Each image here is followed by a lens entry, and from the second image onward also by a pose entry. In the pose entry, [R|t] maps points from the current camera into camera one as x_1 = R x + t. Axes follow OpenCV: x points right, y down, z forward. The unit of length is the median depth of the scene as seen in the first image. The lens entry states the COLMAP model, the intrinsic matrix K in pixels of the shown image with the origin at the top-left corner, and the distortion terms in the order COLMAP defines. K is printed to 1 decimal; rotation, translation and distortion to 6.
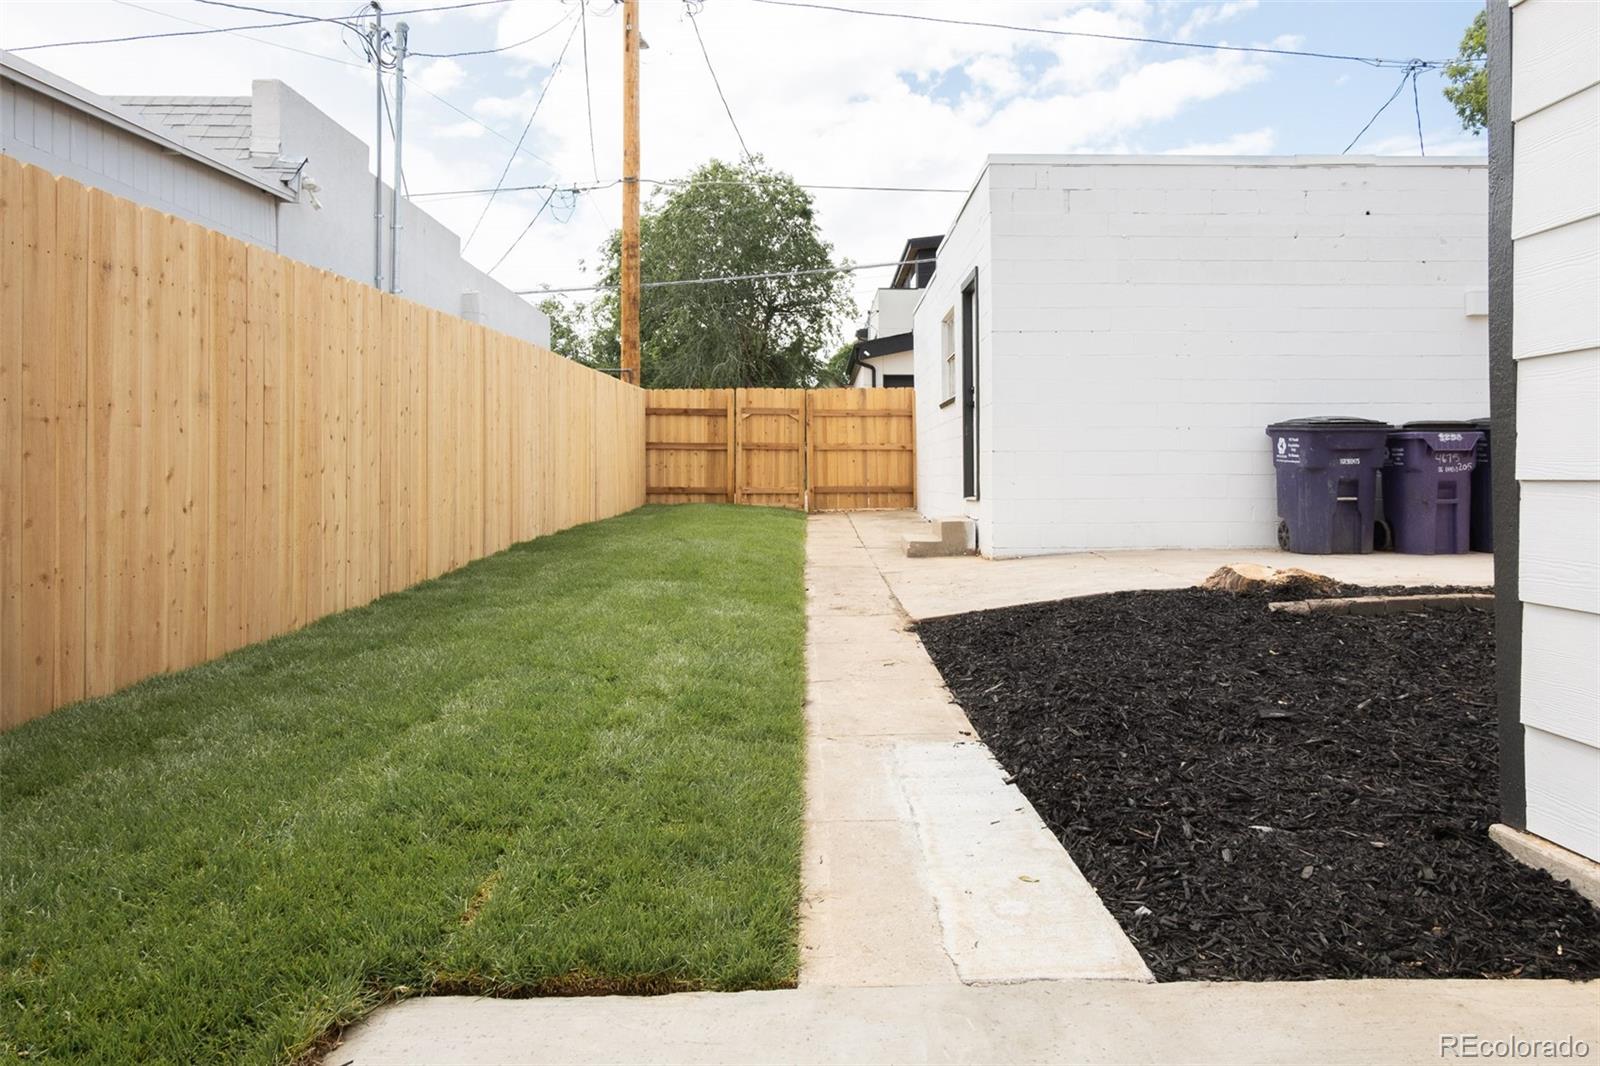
lens RADIAL K [[1104.8, 0, 860.0], [0, 1104.8, 446.3], [0, 0, 1]] dist [-0.011599, 0.017447]
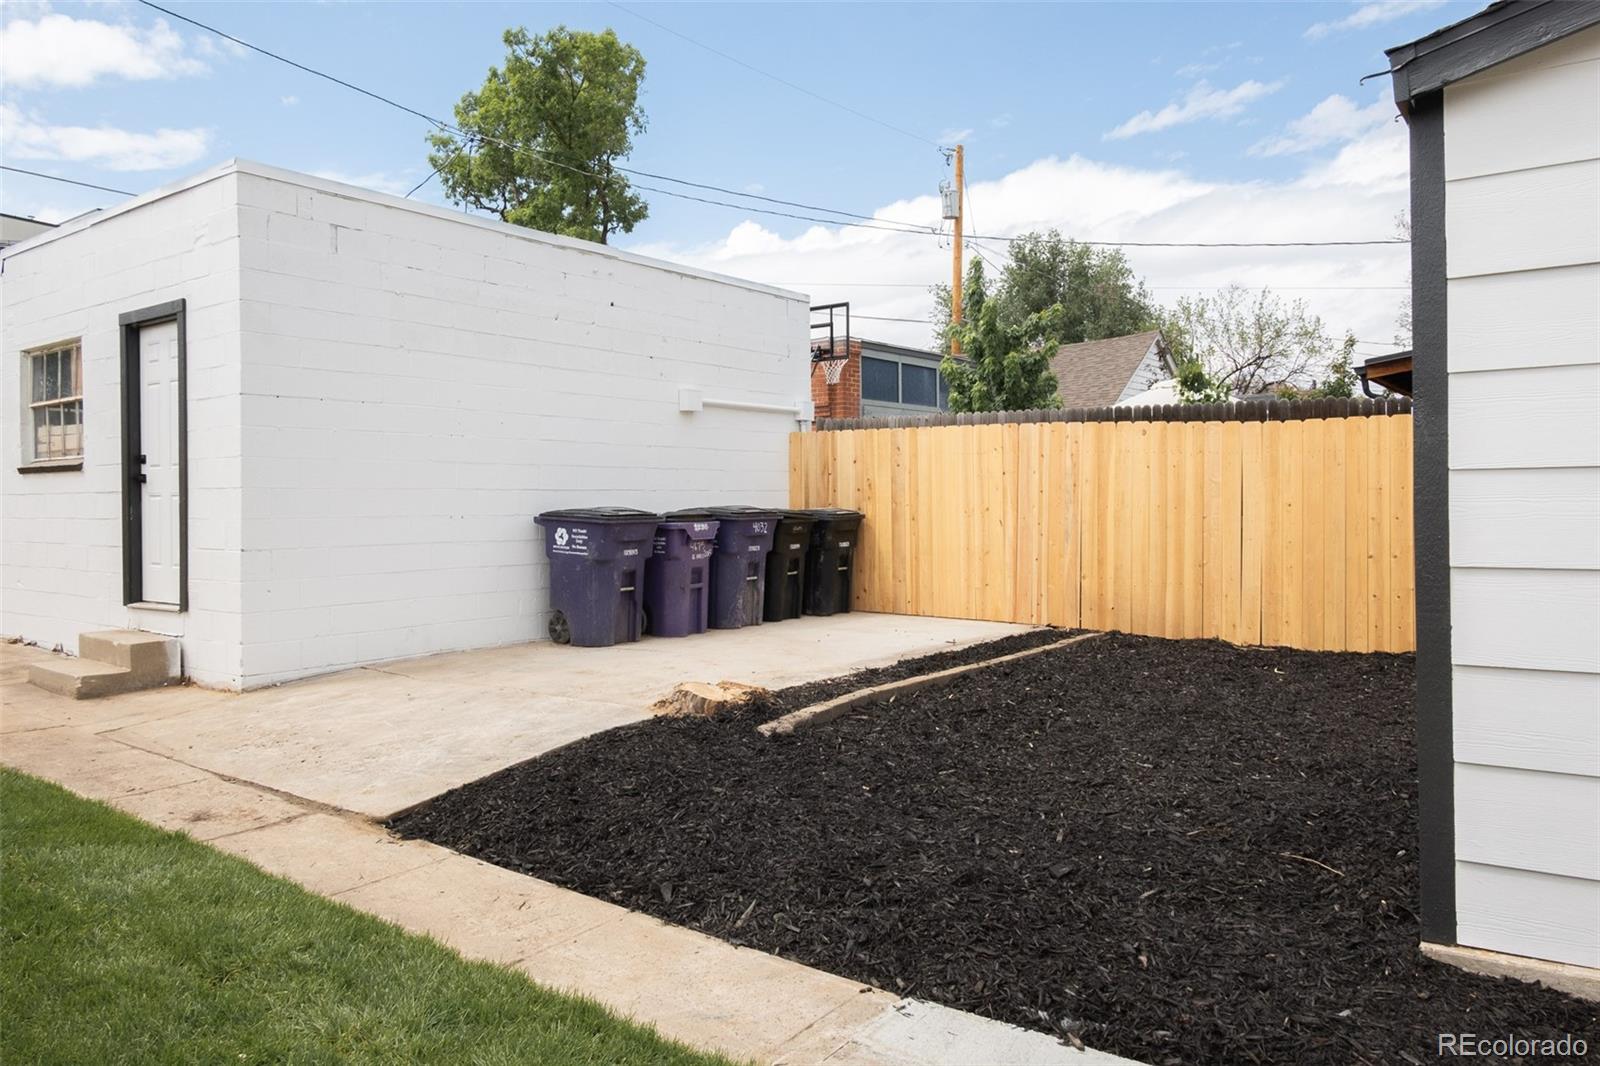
lens RADIAL K [[1104.8, 0, 803.9], [0, 1104.8, 499.3], [0, 0, 1]] dist [-0.011599, 0.017447]
pose [[0.627404, 0.002100, 0.778691, -0.213425], [-0.014764, 0.999849, 0.009200, -0.040244], [-0.778554, -0.017269, 0.627340, 0.203671]]
